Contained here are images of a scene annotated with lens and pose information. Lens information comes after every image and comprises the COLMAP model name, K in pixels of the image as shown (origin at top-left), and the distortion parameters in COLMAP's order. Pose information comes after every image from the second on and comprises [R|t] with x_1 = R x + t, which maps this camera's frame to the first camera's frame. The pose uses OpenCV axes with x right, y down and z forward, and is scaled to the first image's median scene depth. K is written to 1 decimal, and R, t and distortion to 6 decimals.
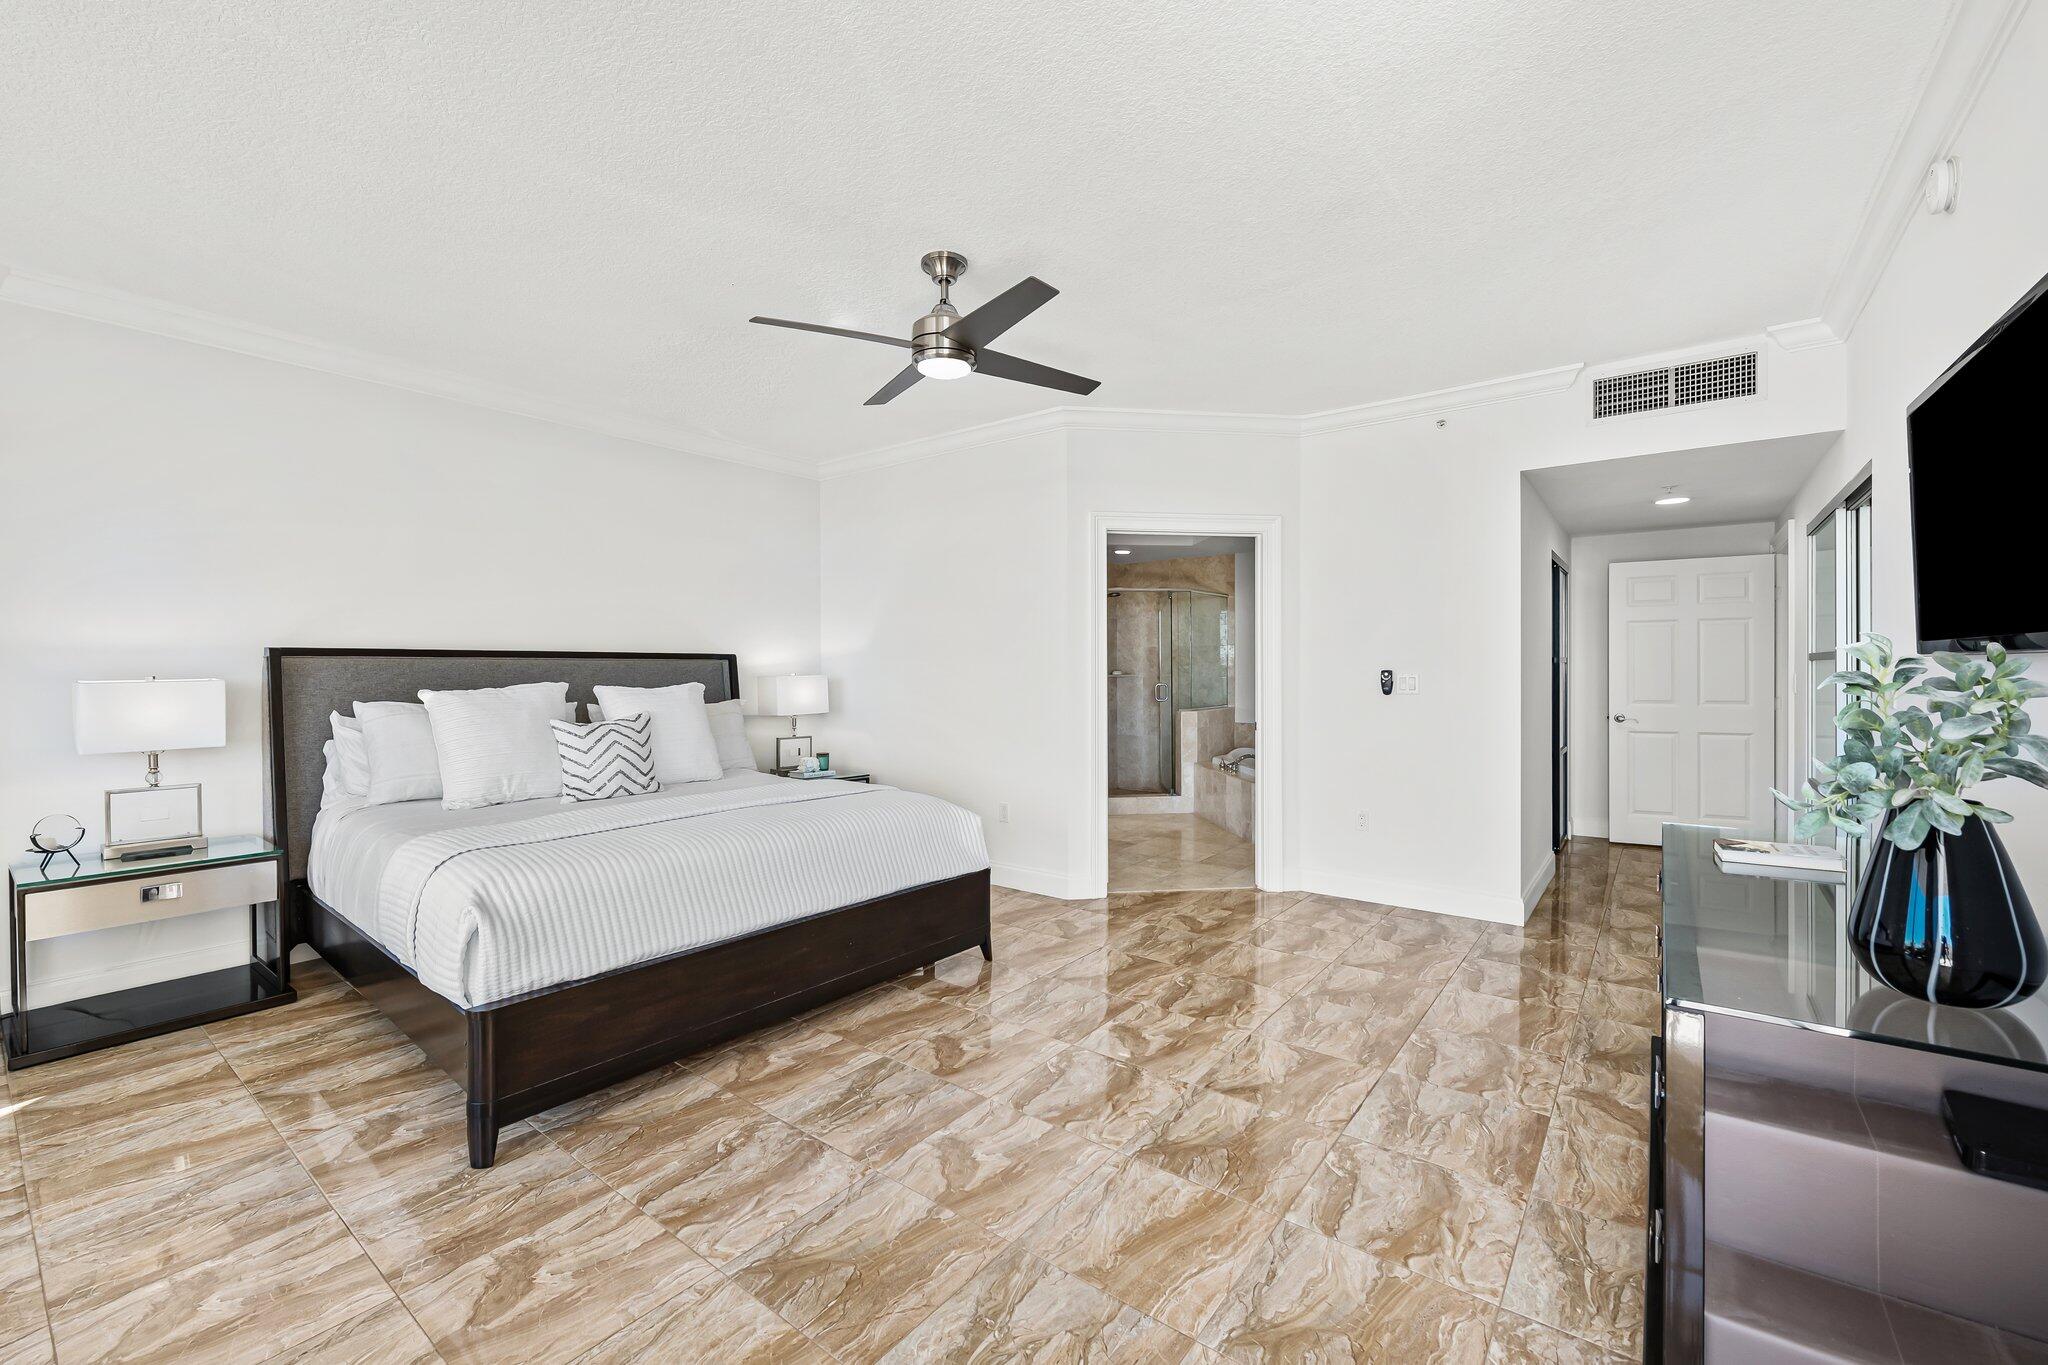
lens RADIAL K [[858.4, 0, 1025.8], [0, 858.4, 674.6], [0, 0, 1]] dist [-0.003920, -0.000347]
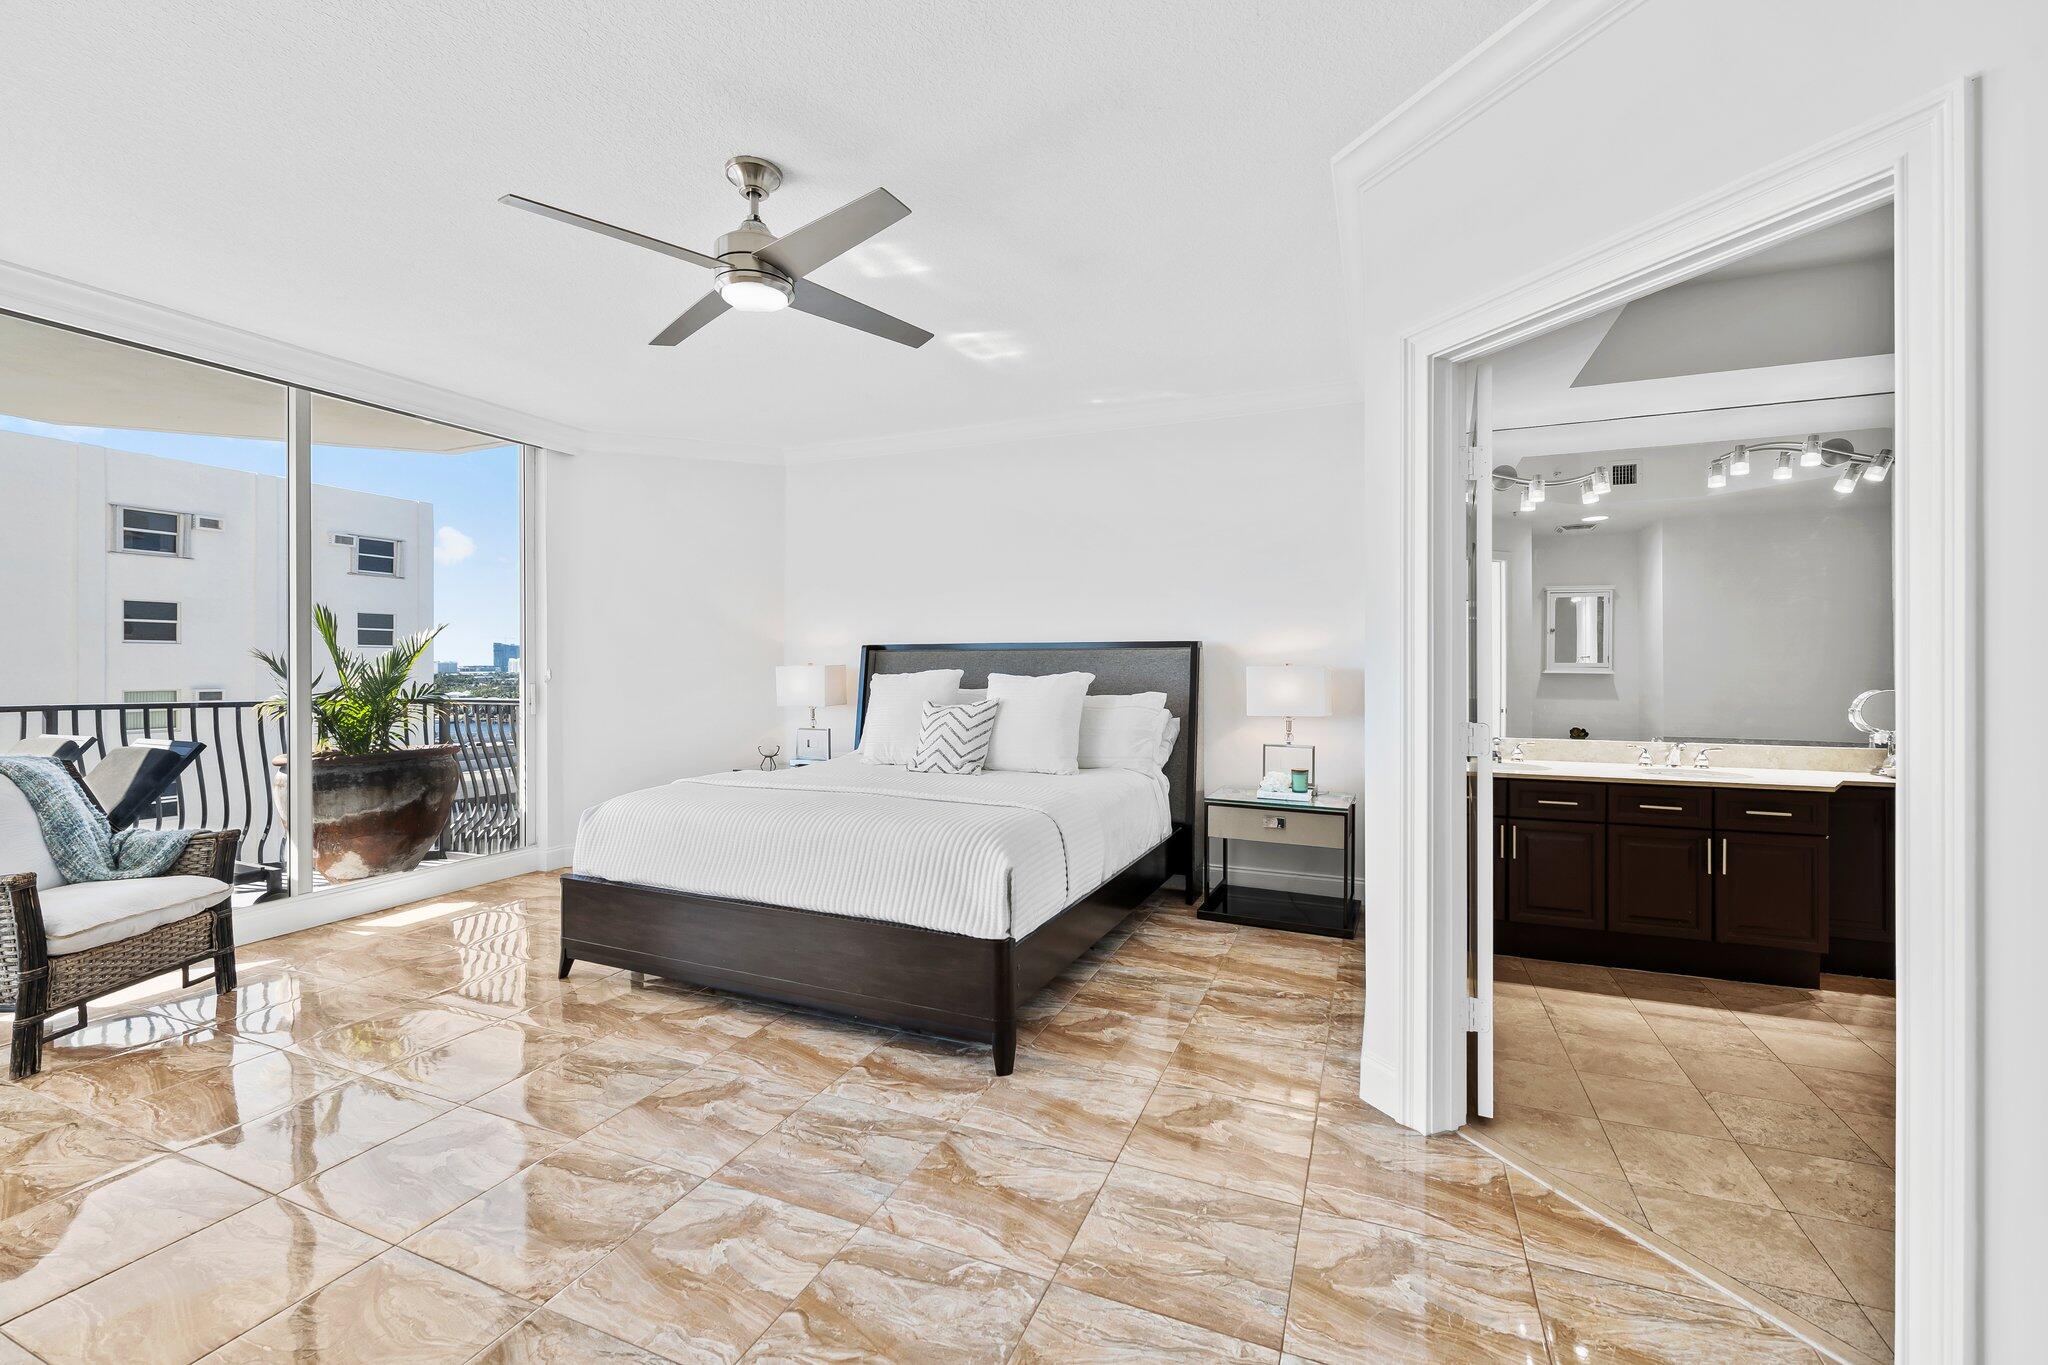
lens RADIAL K [[858.4, 0, 1025.8], [0, 858.4, 674.6], [0, 0, 1]] dist [-0.003920, -0.000347]
pose [[0.243997, 0.020507, -0.969559, 0.746092], [-0.006949, 0.999788, 0.019398, -0.008244], [0.969751, 0.002005, 0.244088, 0.996611]]
